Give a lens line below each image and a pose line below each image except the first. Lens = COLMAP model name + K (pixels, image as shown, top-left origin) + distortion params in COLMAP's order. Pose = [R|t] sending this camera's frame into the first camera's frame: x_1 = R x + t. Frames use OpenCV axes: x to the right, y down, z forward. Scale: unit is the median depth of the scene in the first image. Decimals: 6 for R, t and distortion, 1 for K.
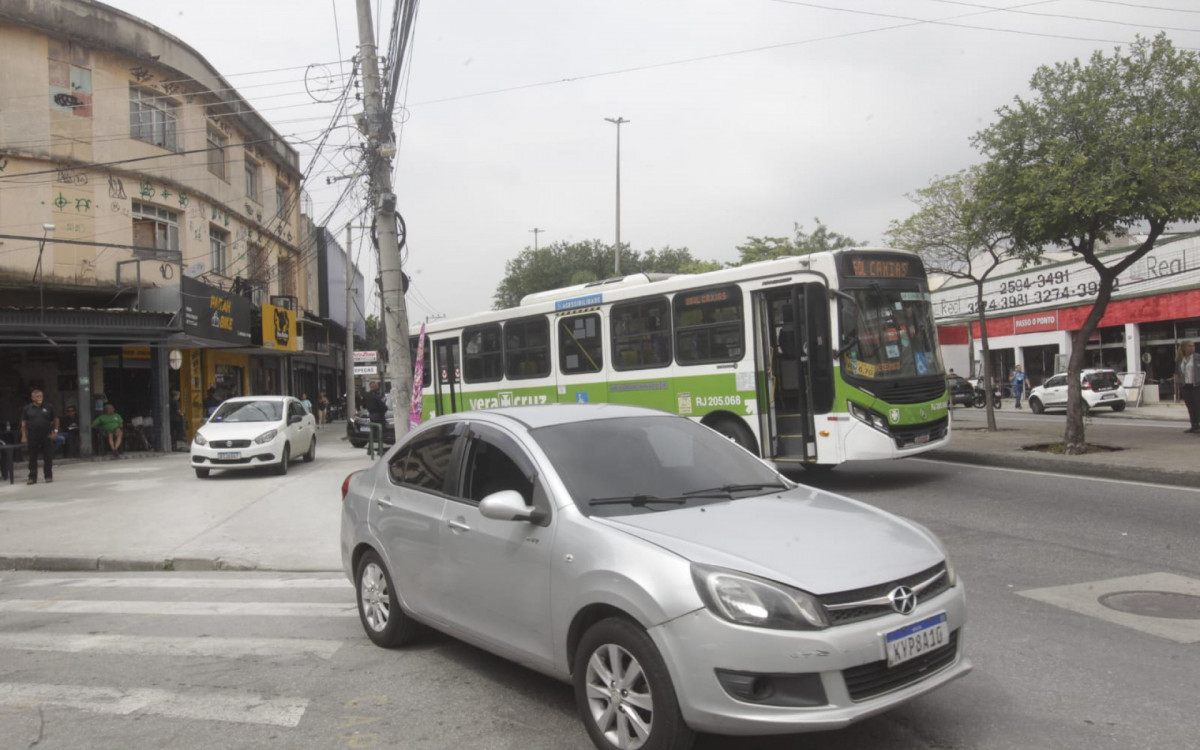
lens RADIAL K [[880.3, 0, 600.0], [0, 880.3, 375.0], [0, 0, 1]] dist [-0.058232, 0.045807]
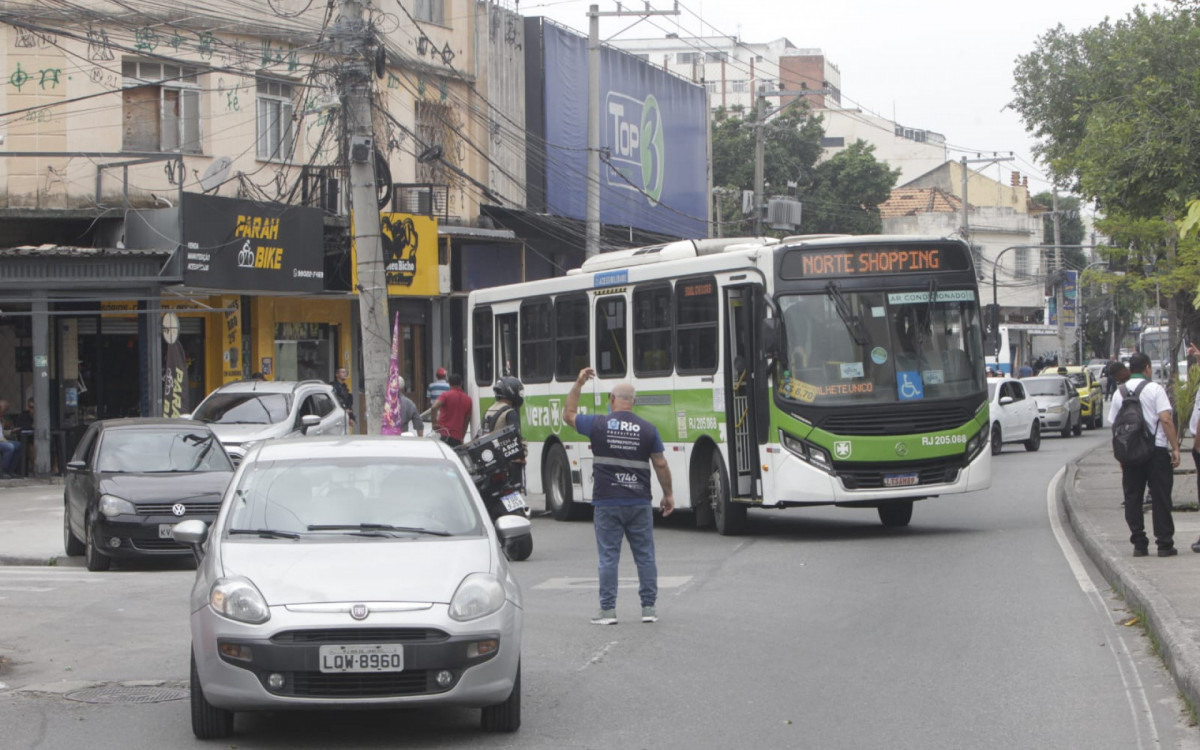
lens RADIAL K [[3098.4, 0, 599.6], [0, 3098.4, 497.1], [0, 0, 1]] dist [-0.348183, 0.180830]
pose [[0.920740, 0.043142, -0.387784, 0.776342], [-0.017221, 0.997393, 0.070075, -0.066648], [0.389796, -0.057843, 0.919083, -1.081782]]
